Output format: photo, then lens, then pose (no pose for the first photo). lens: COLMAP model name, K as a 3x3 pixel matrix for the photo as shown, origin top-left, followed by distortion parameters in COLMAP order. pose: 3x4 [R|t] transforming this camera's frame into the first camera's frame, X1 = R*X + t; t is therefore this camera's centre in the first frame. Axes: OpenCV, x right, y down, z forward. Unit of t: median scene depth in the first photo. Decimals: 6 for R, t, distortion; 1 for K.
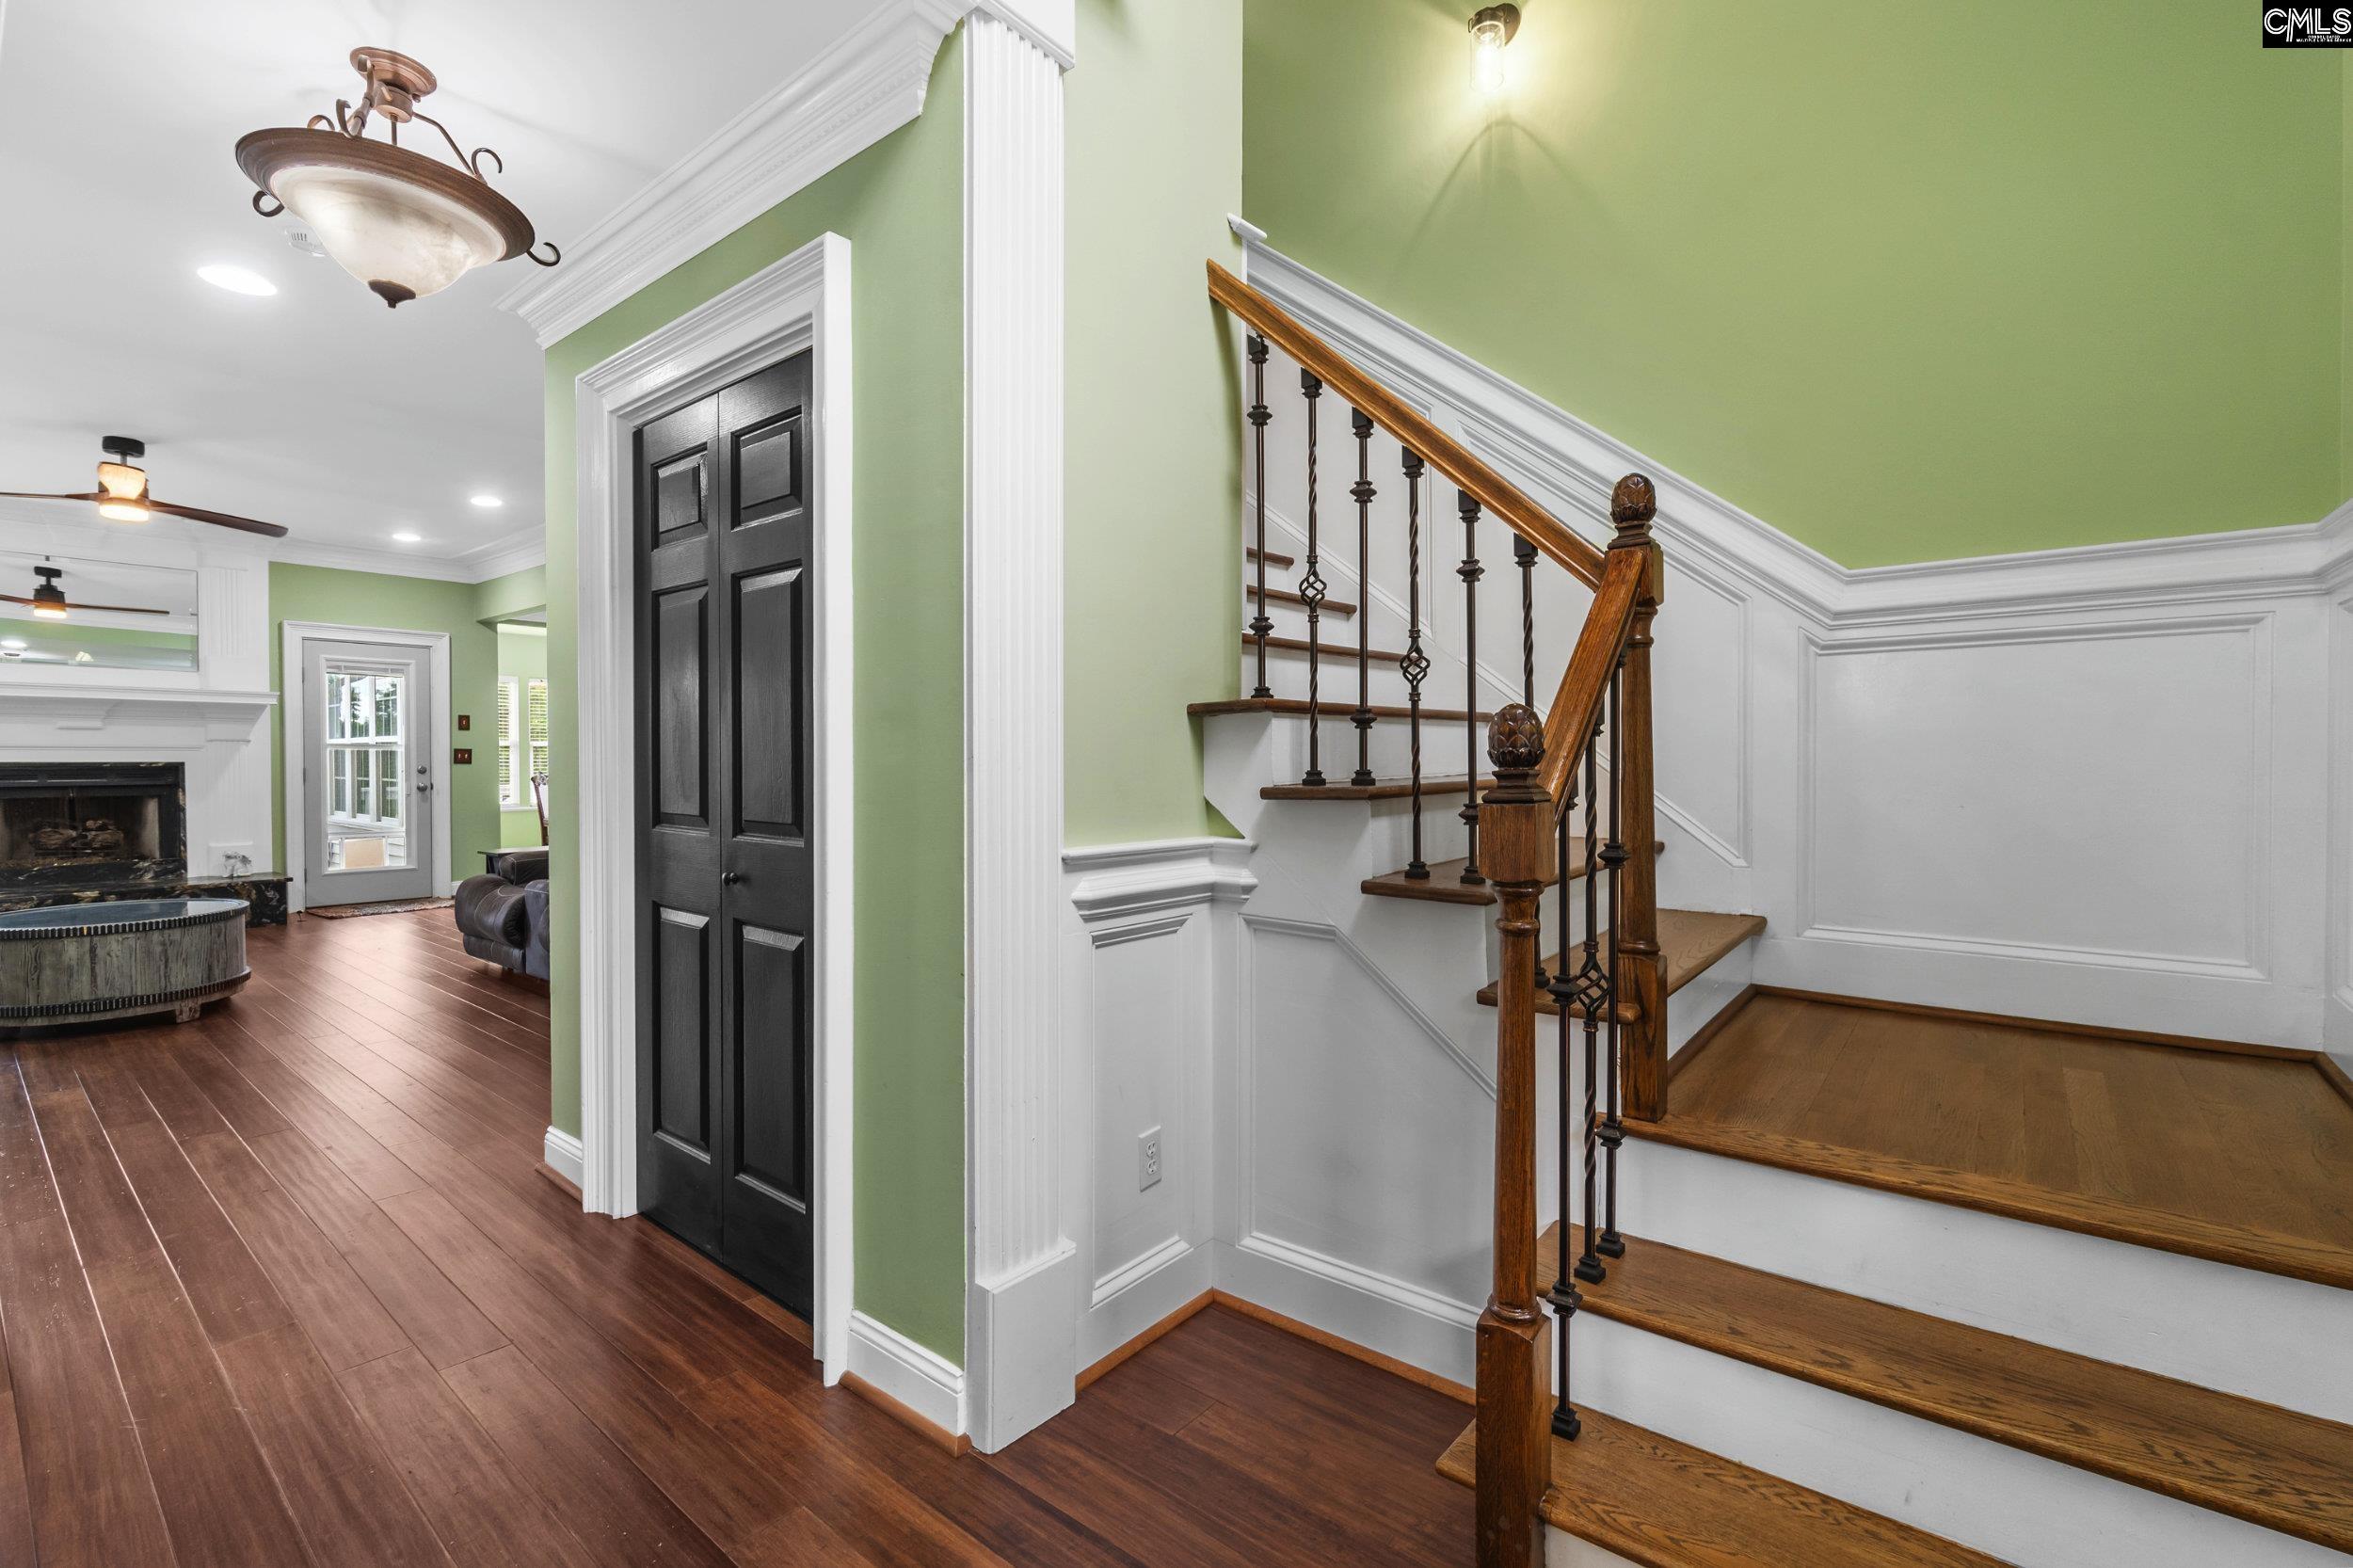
lens RADIAL K [[1023.1, 0, 1158.9], [0, 1023.1, 776.6], [0, 0, 1]] dist [-0.007197, 0.001235]
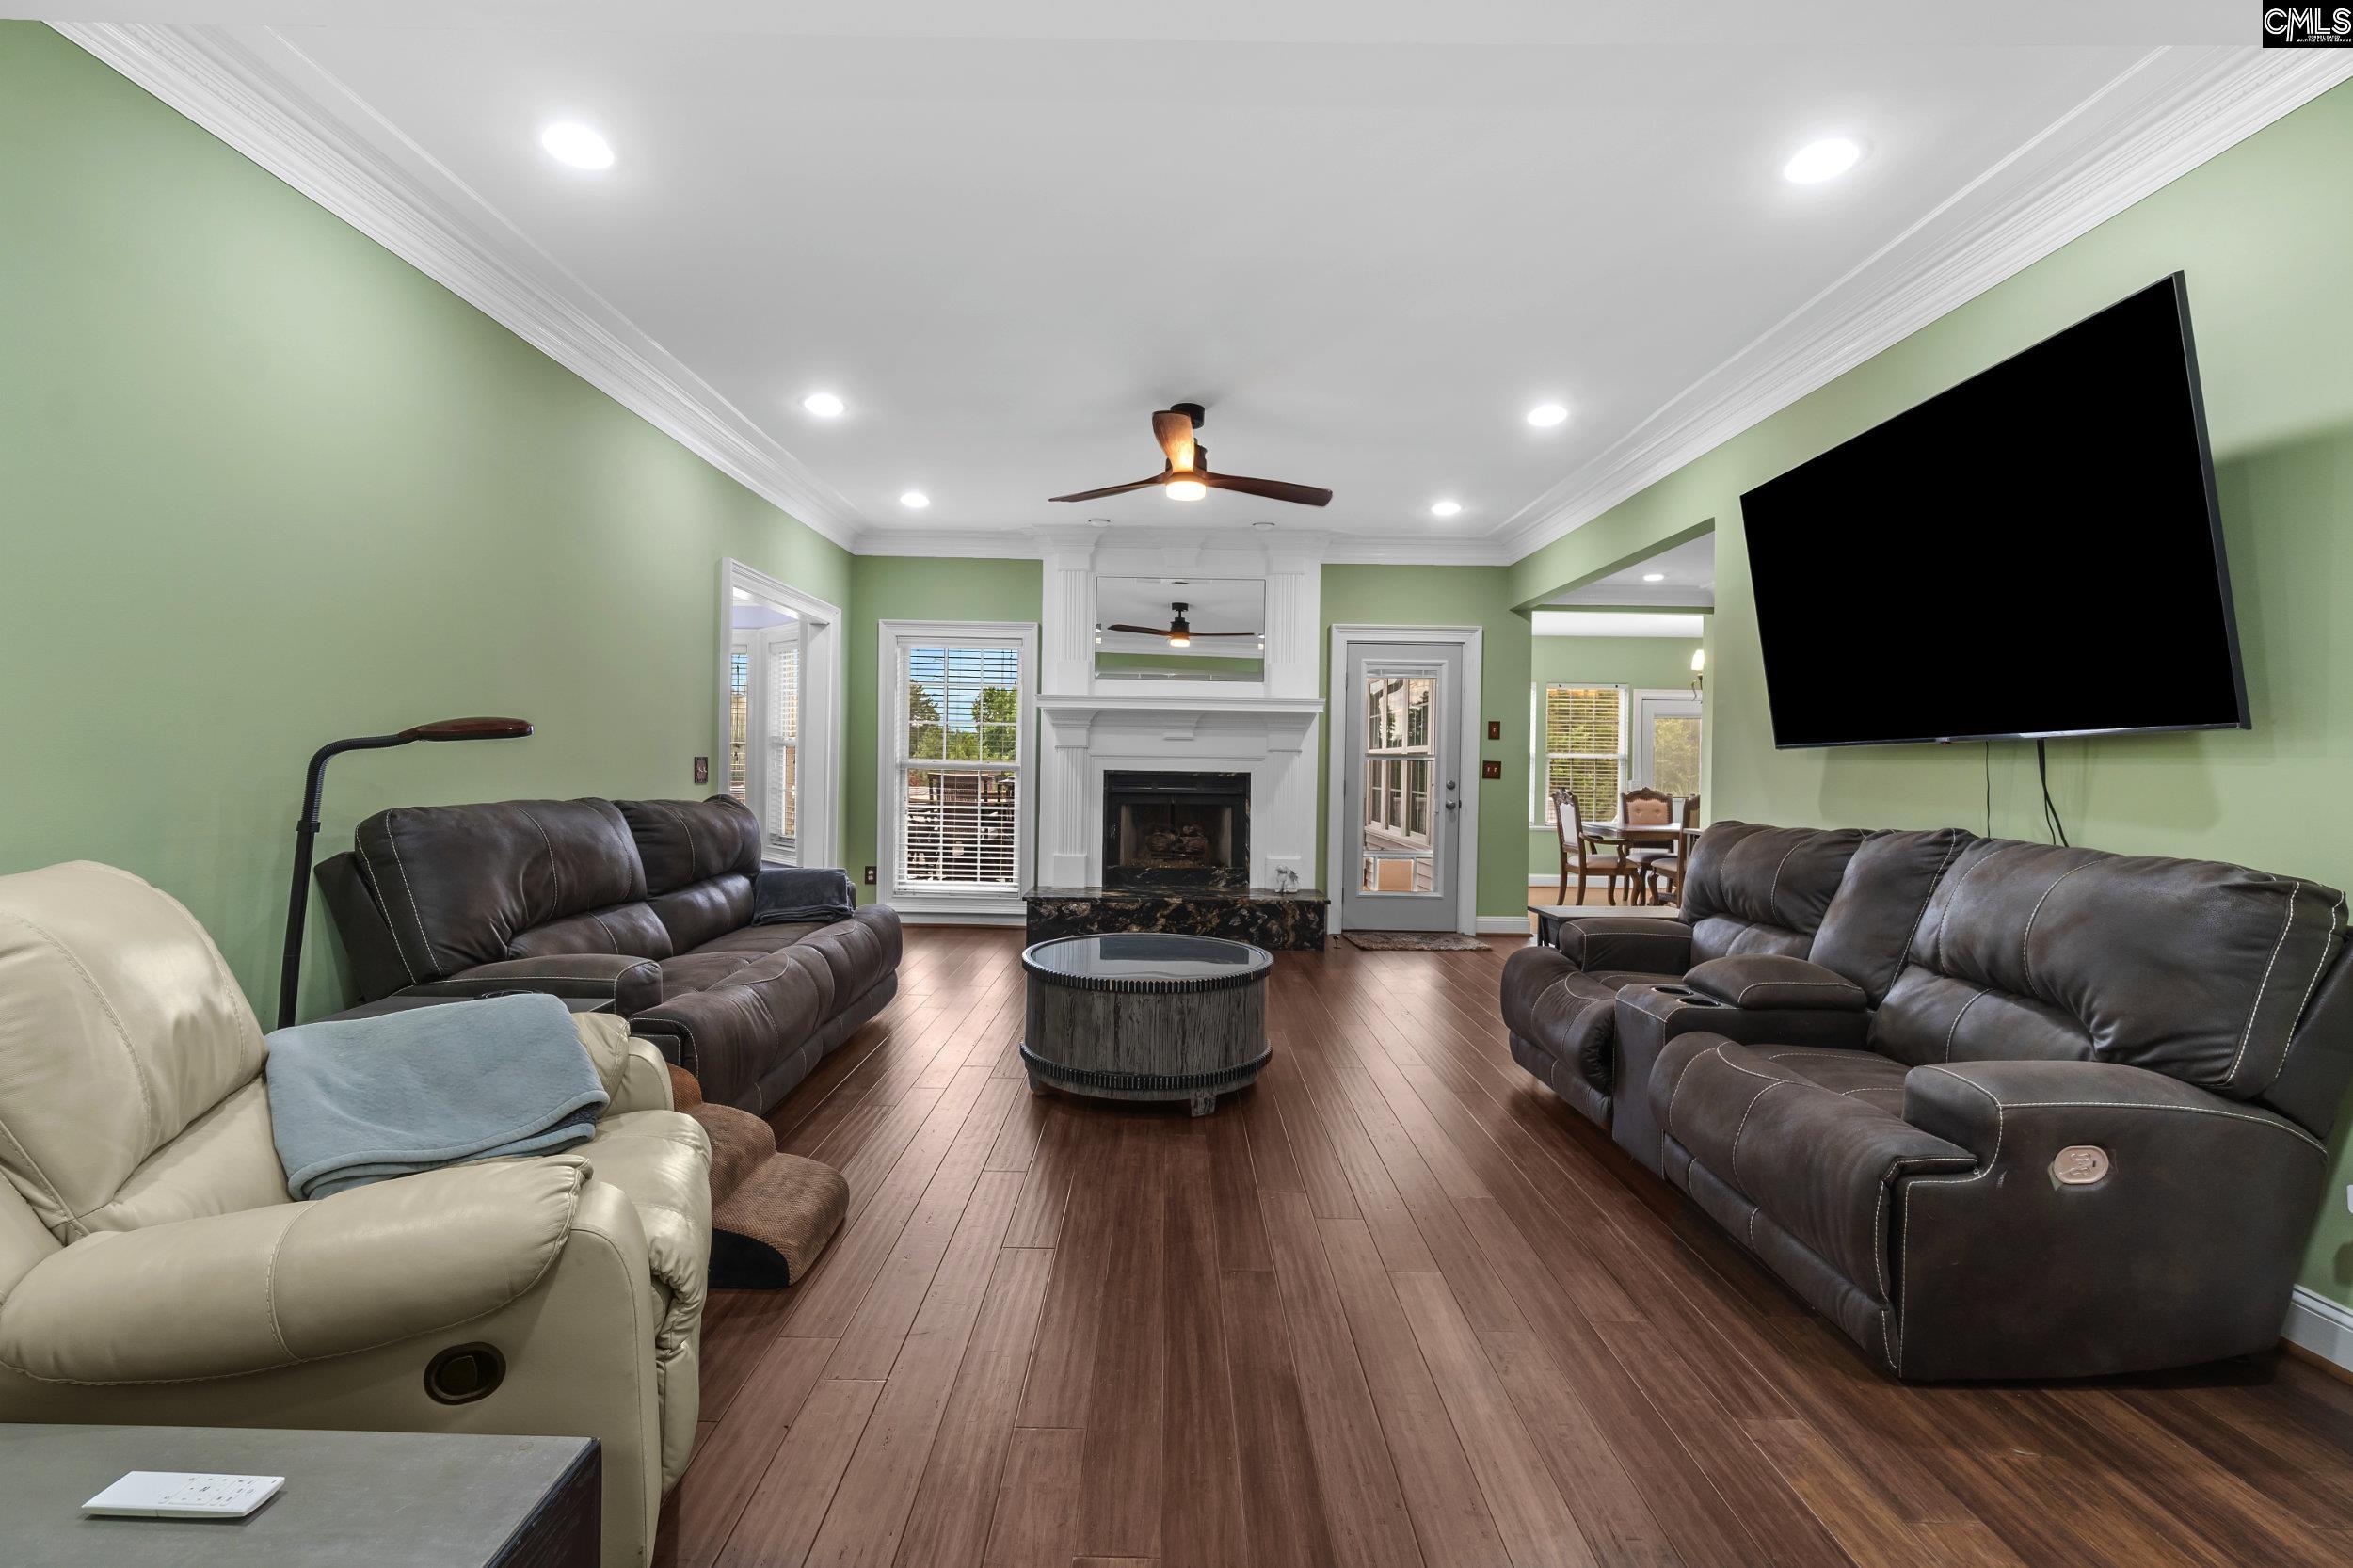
lens RADIAL K [[1023.1, 0, 1164.7], [0, 1023.1, 765.8], [0, 0, 1]] dist [-0.007197, 0.001235]
pose [[0.634254, 0.010099, -0.773059, -0.233081], [-0.028636, 0.999535, -0.010437, -0.007626], [0.772595, 0.028757, 0.634248, 0.294481]]
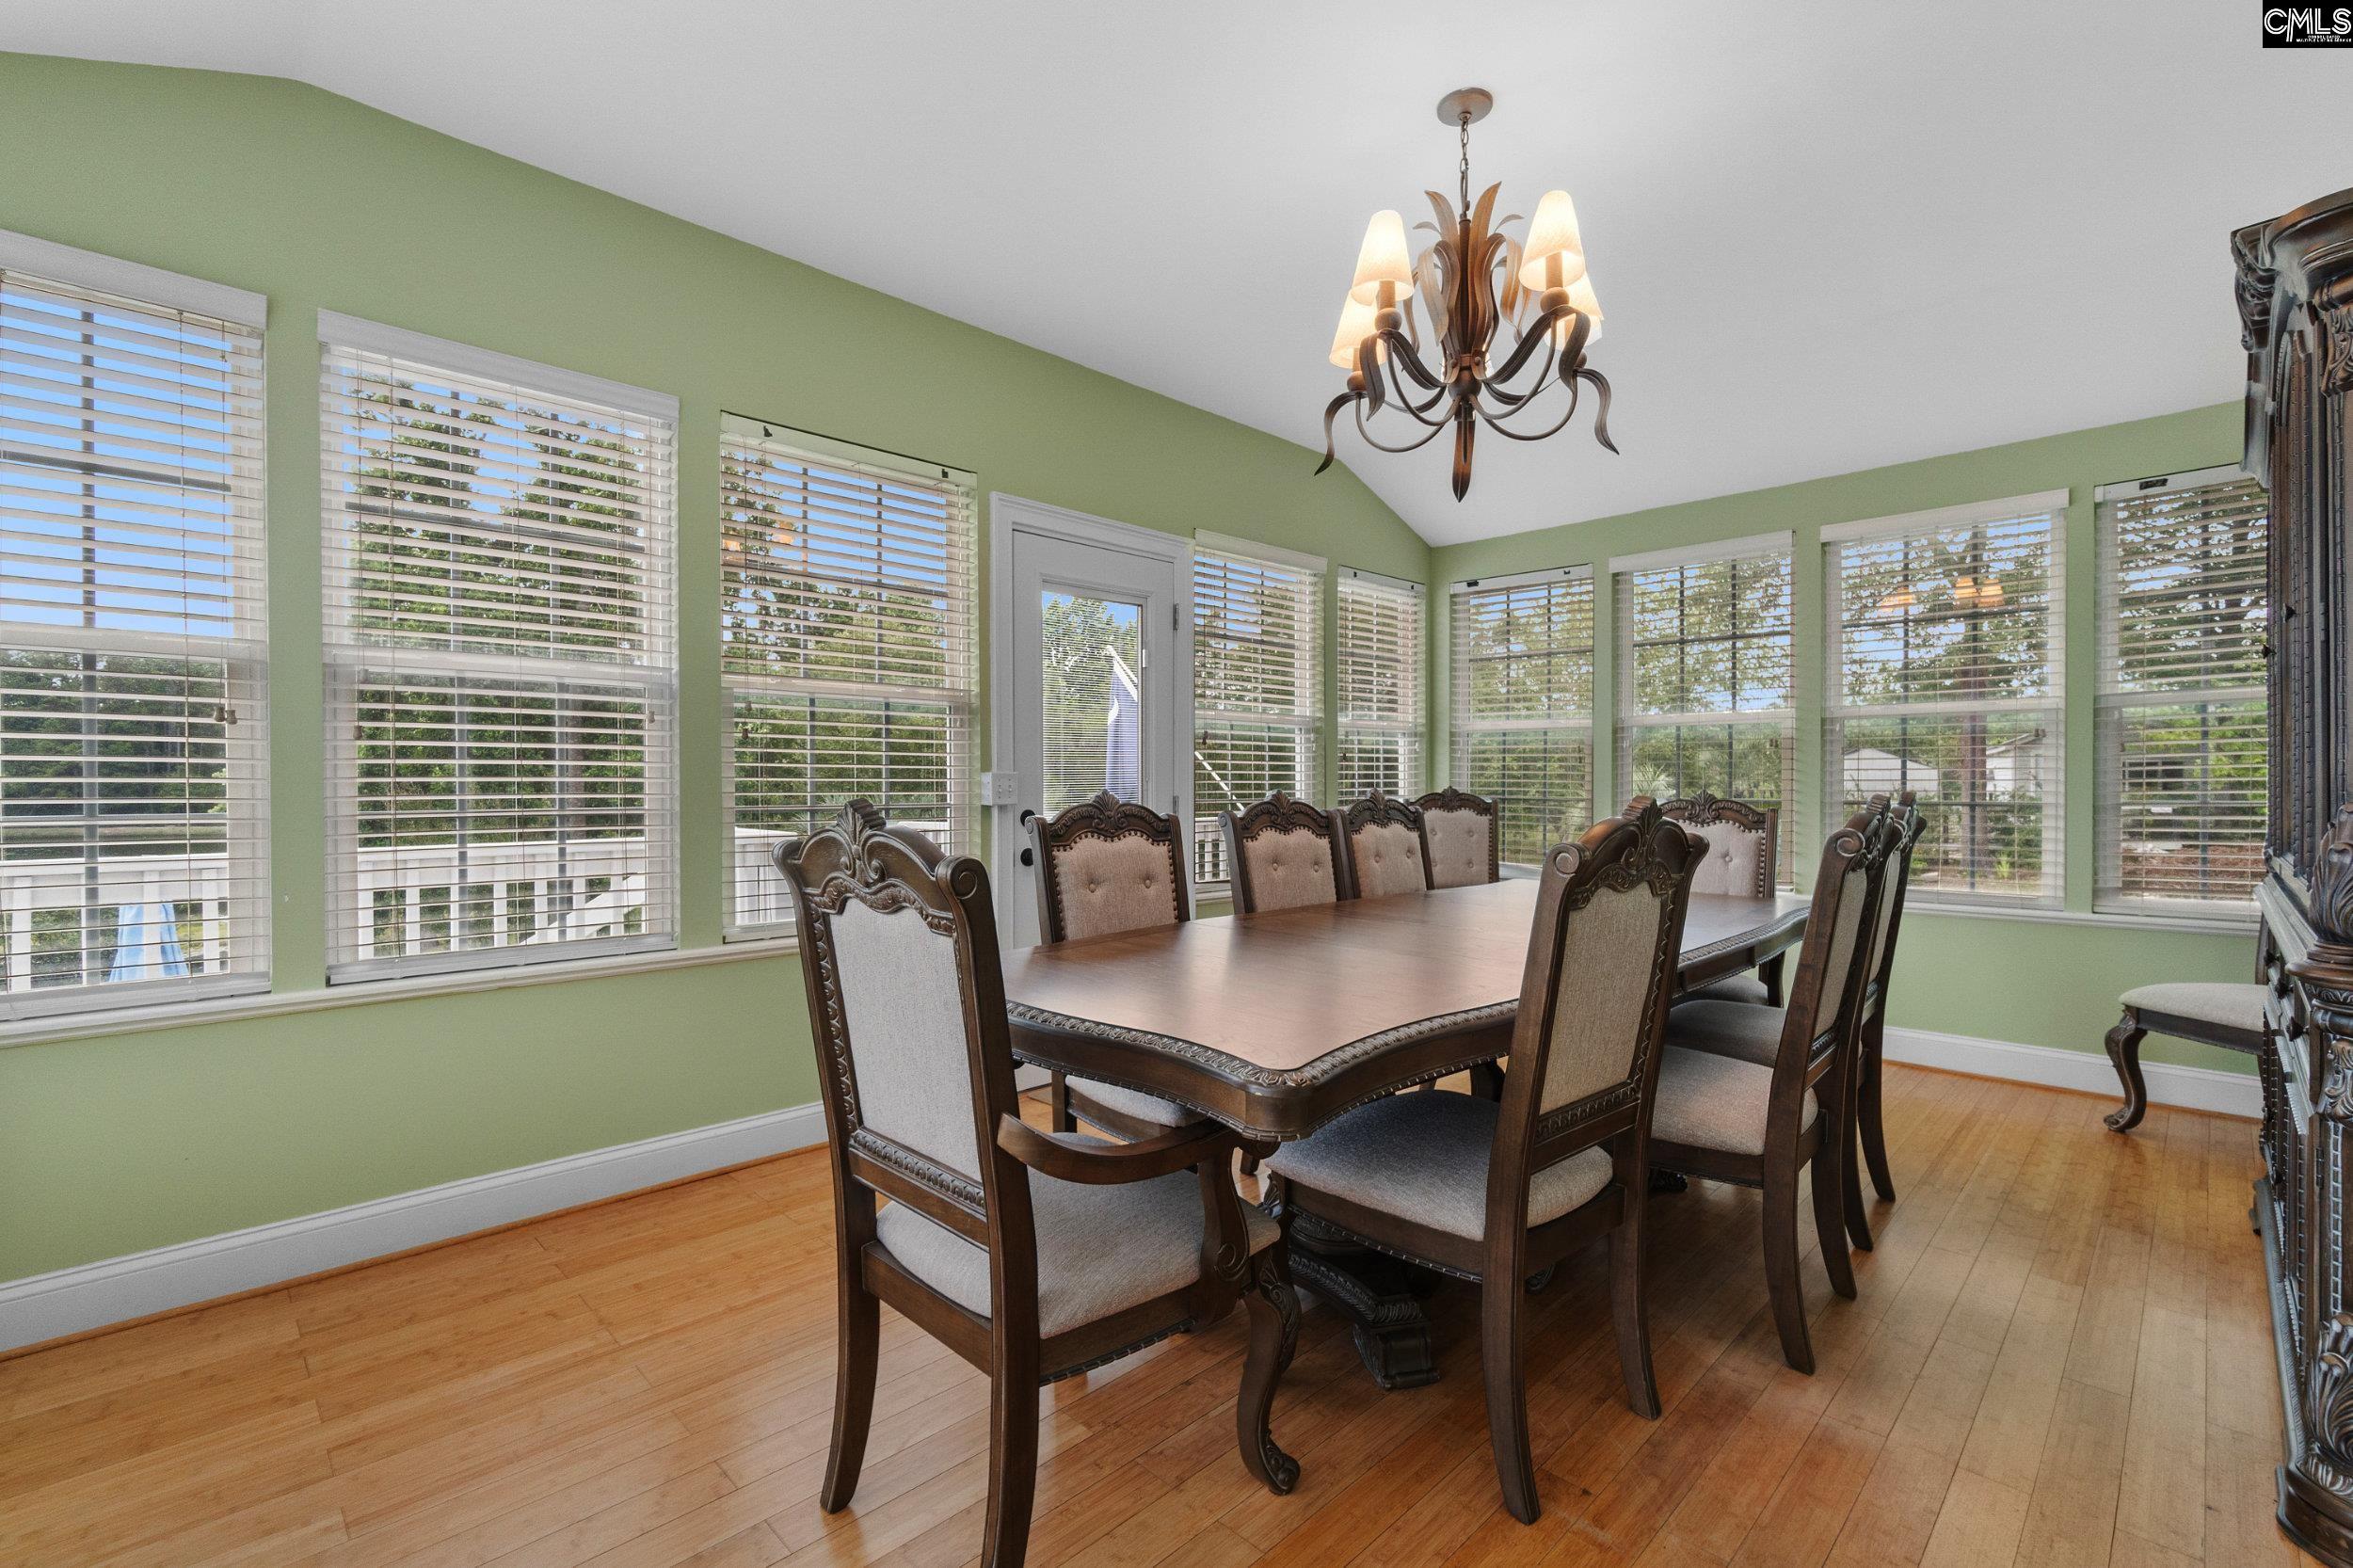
lens RADIAL K [[1023.1, 0, 1177.4], [0, 1023.1, 781.1], [0, 0, 1]] dist [-0.007197, 0.001235]
pose [[0.994551, -0.005807, -0.104087, -0.824585], [0.004674, 0.999927, -0.011124, -0.012150], [0.104144, 0.010577, 0.994506, 1.300356]]
